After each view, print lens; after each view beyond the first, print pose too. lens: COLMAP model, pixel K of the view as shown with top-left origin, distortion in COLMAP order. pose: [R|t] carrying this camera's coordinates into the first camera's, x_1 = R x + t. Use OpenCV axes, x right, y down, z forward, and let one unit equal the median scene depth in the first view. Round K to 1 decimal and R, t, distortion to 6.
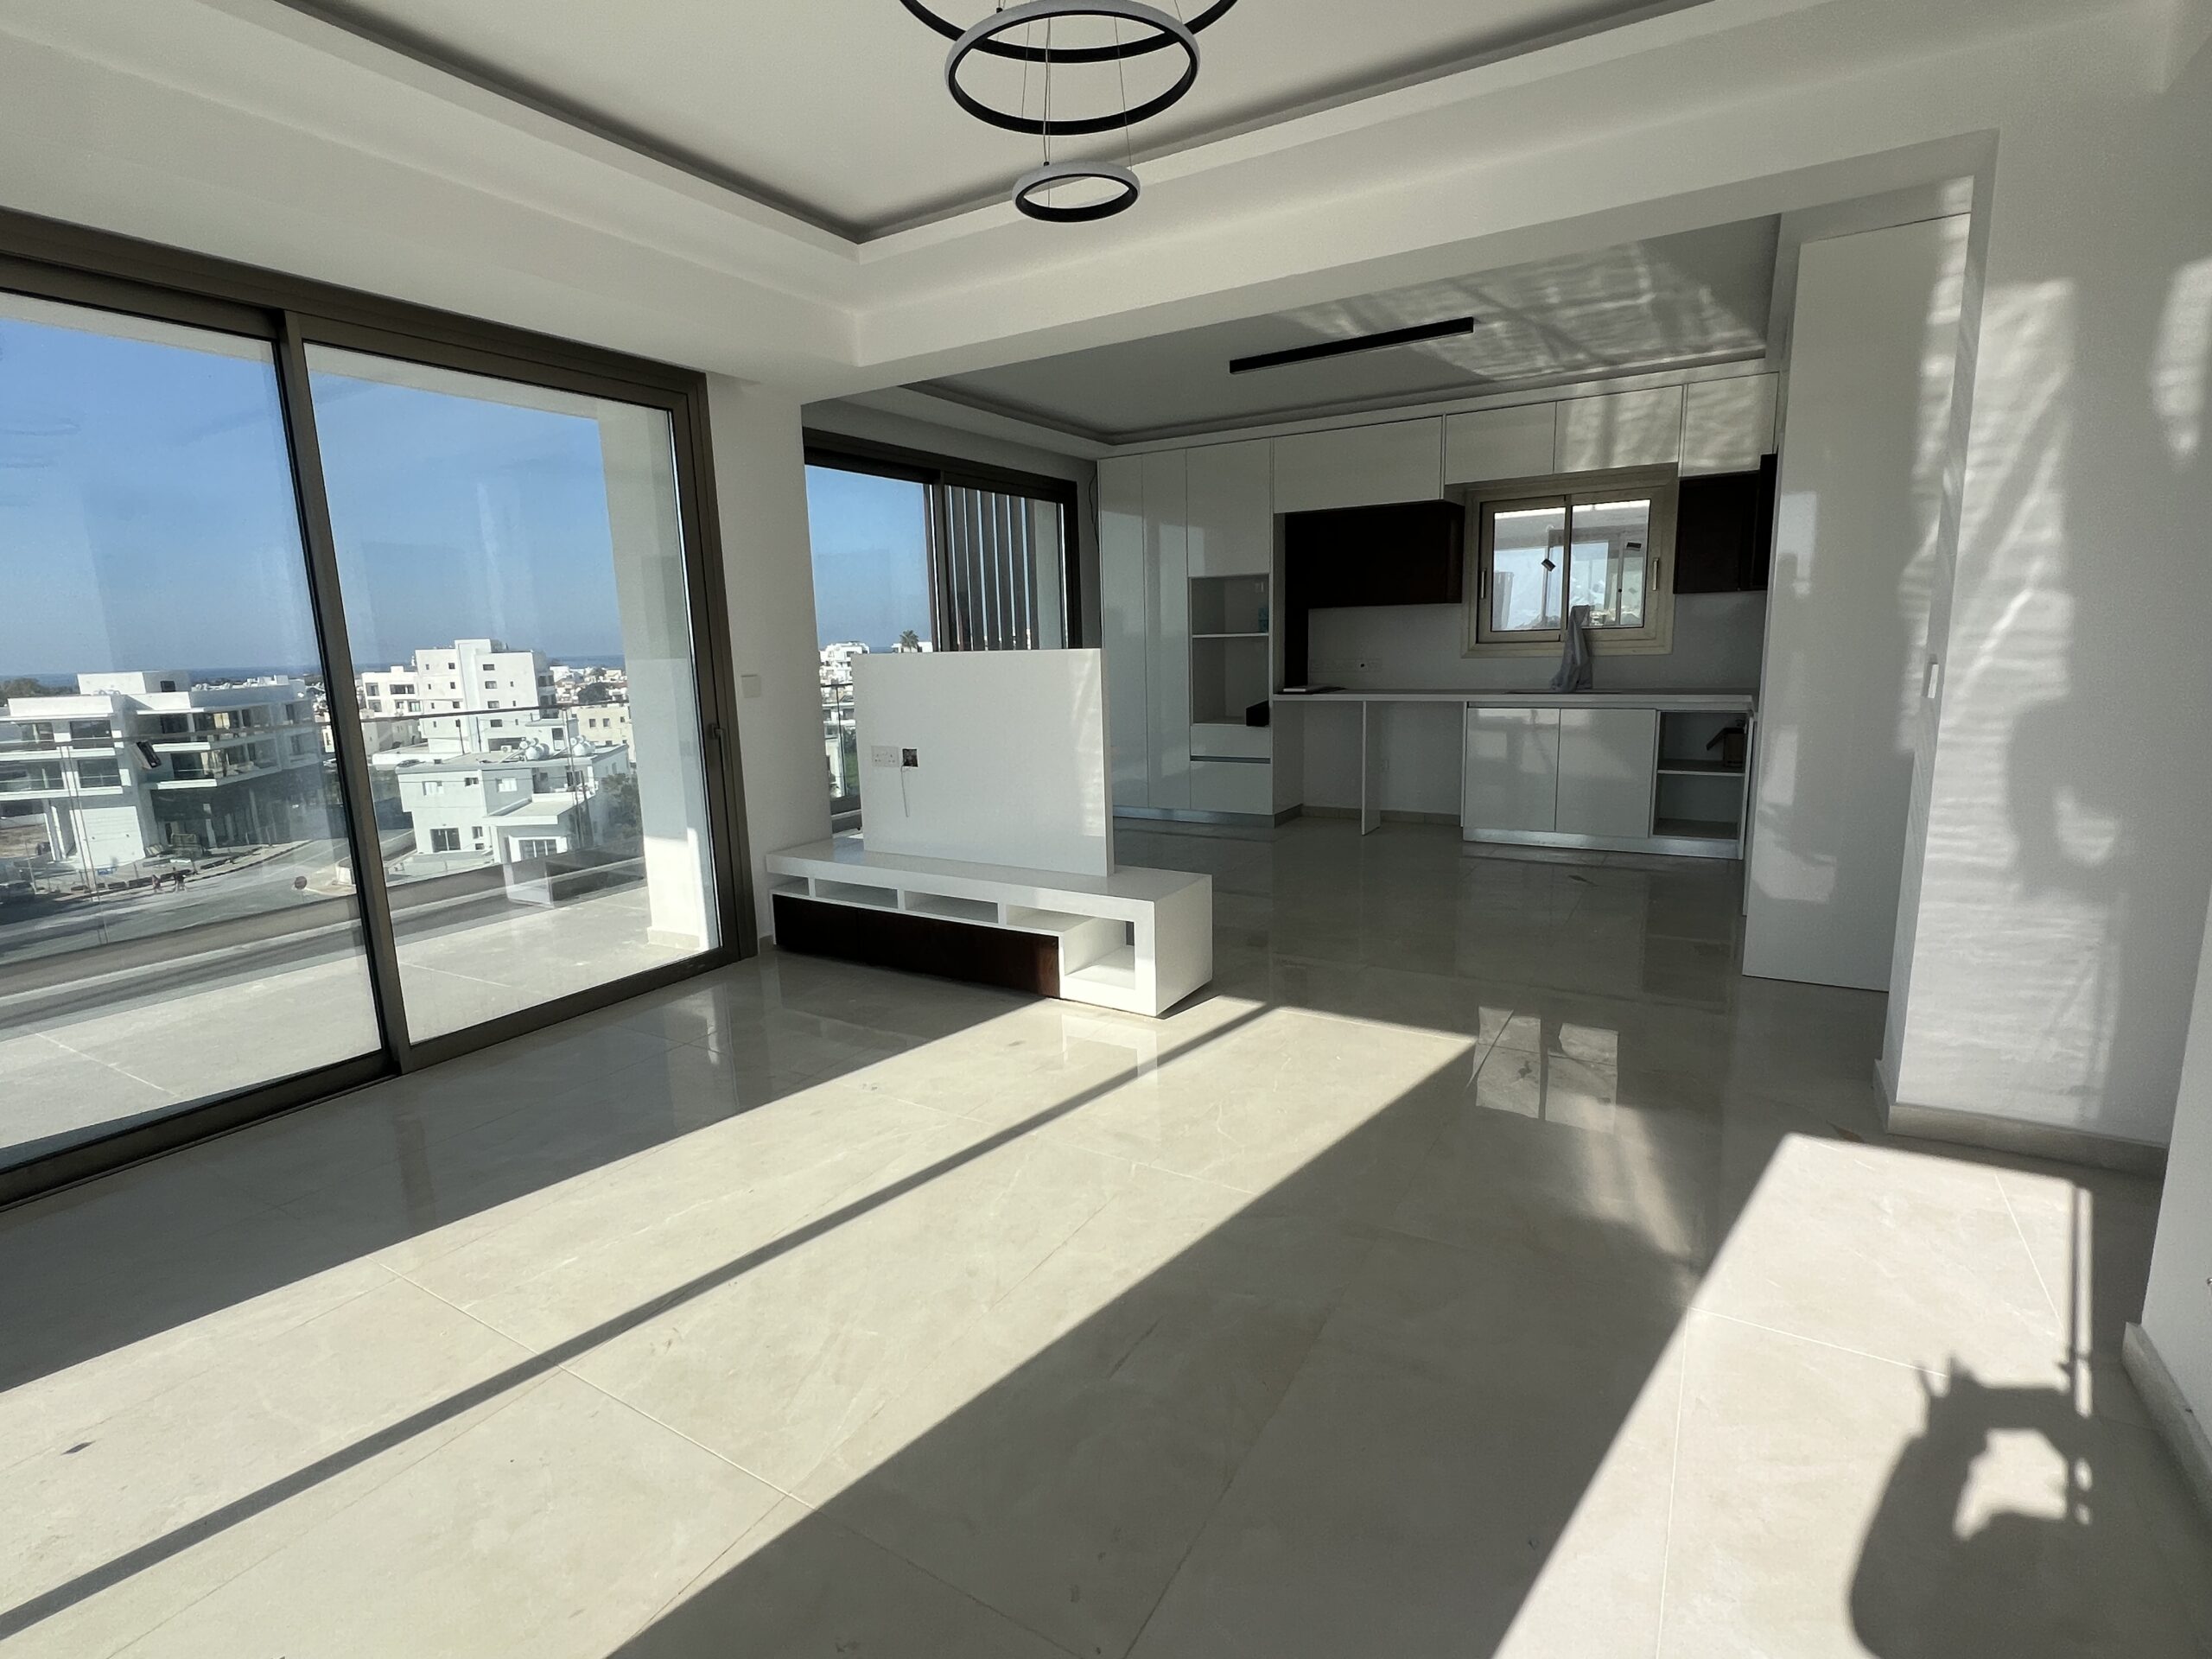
lens RADIAL K [[1062.1, 0, 1106.0], [0, 1062.1, 829.5], [0, 0, 1]] dist [0.000089, 0.000112]
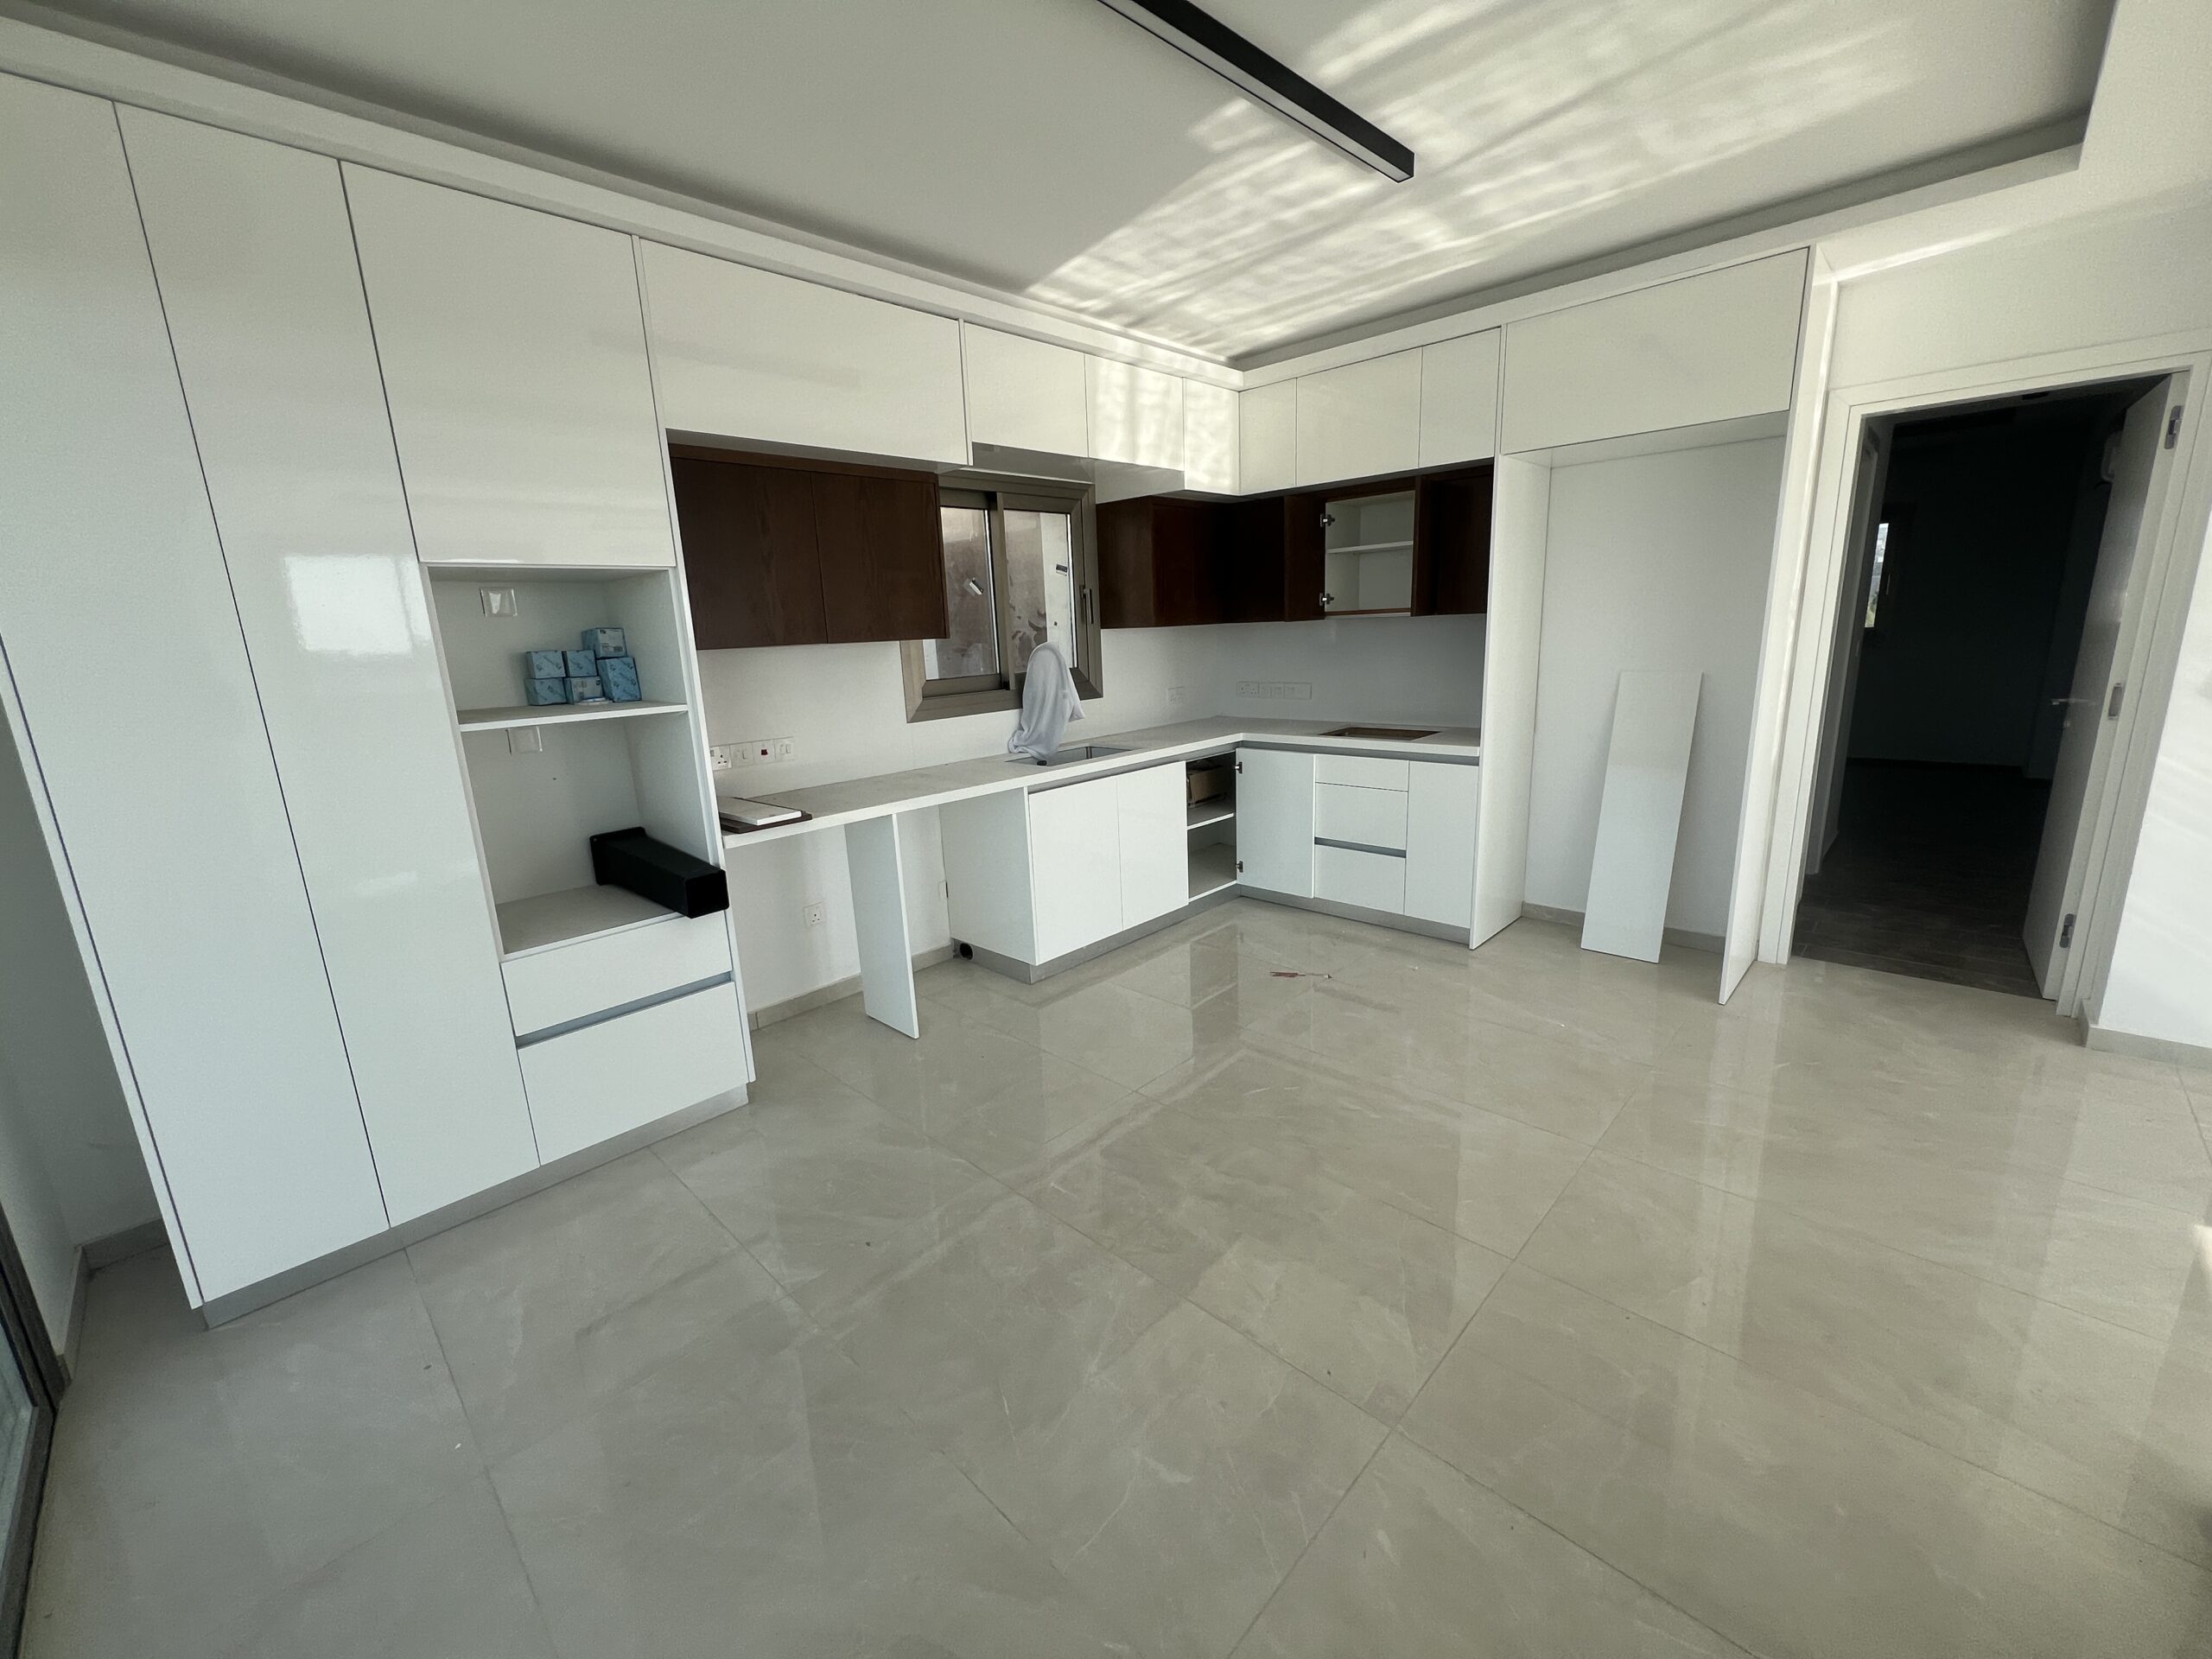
lens RADIAL K [[880.5, 0, 1099.4], [0, 880.5, 820.9], [0, 0, 1]] dist [-0.000793, -0.000104]
pose [[0.236791, -0.197746, 0.951224, -0.209014], [0.211935, 0.966003, 0.148061, -0.197054], [-0.948163, 0.166539, 0.270650, 0.937469]]
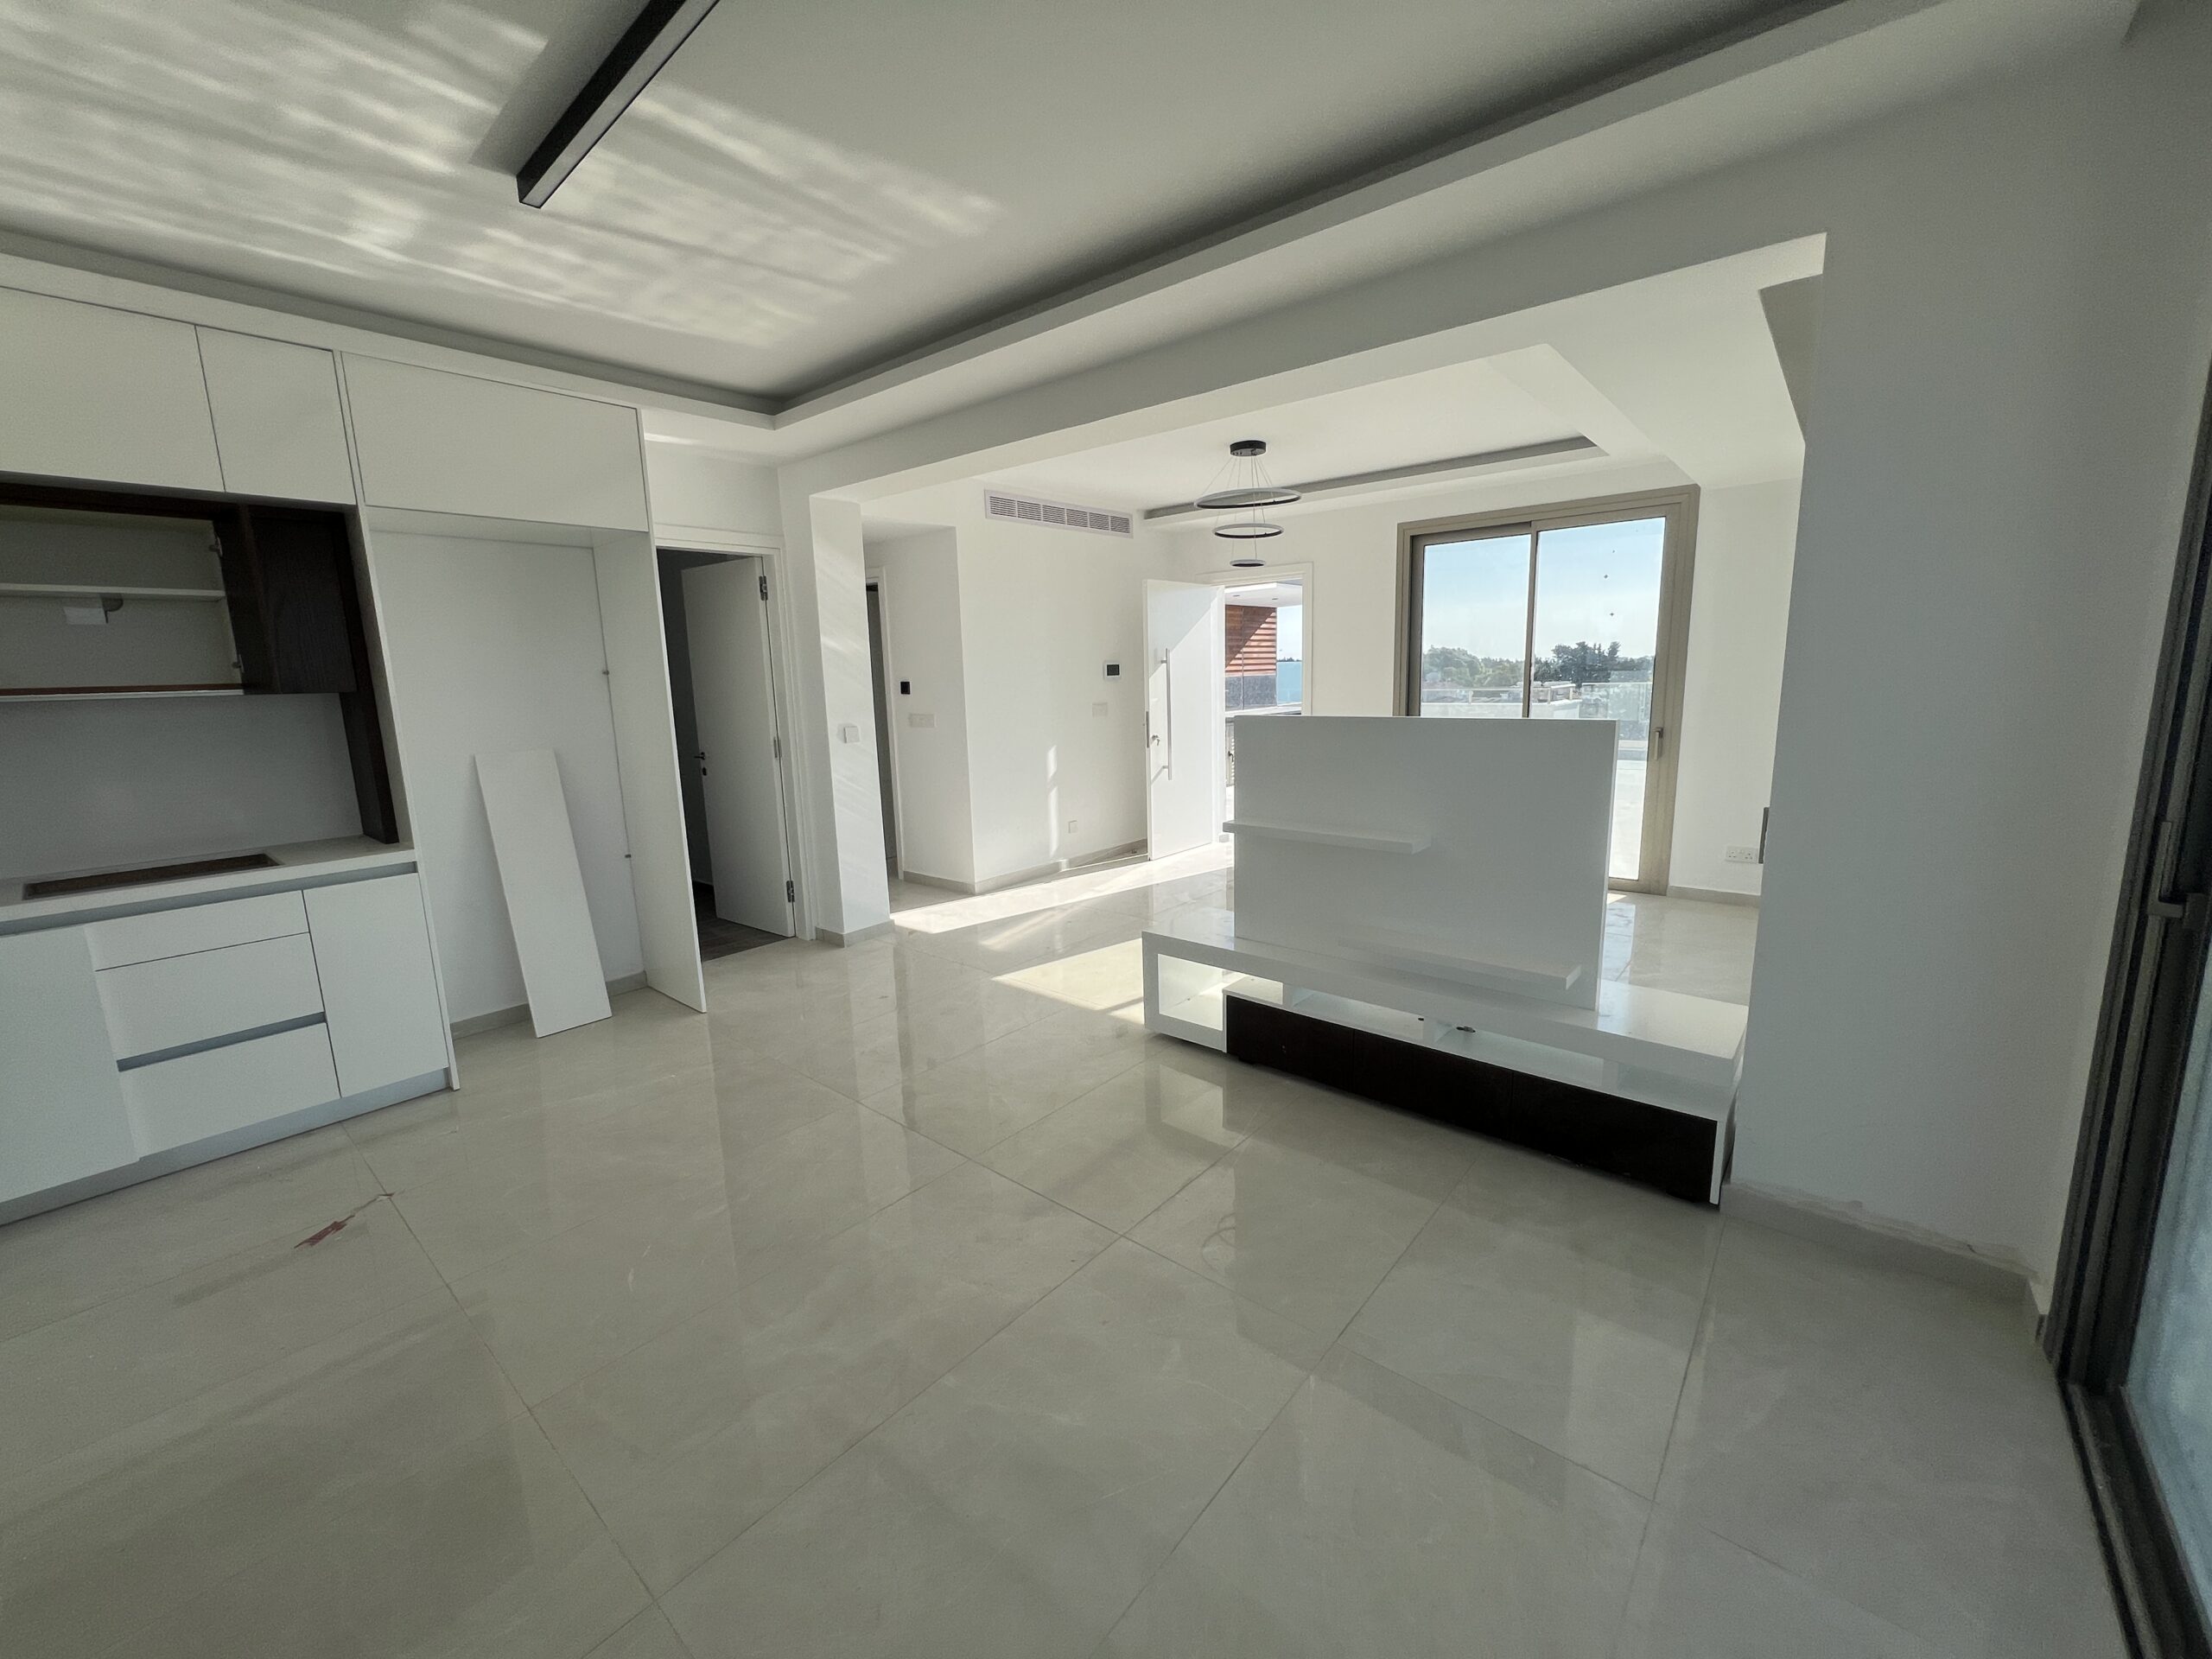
lens RADIAL K [[880.5, 0, 1099.4], [0, 880.5, 820.9], [0, 0, 1]] dist [-0.000793, -0.000104]
pose [[-0.982435, 0.022561, 0.185239, -0.018344], [0.084988, 0.937834, 0.336518, -0.257821], [-0.166131, 0.346350, -0.923278, 1.270681]]
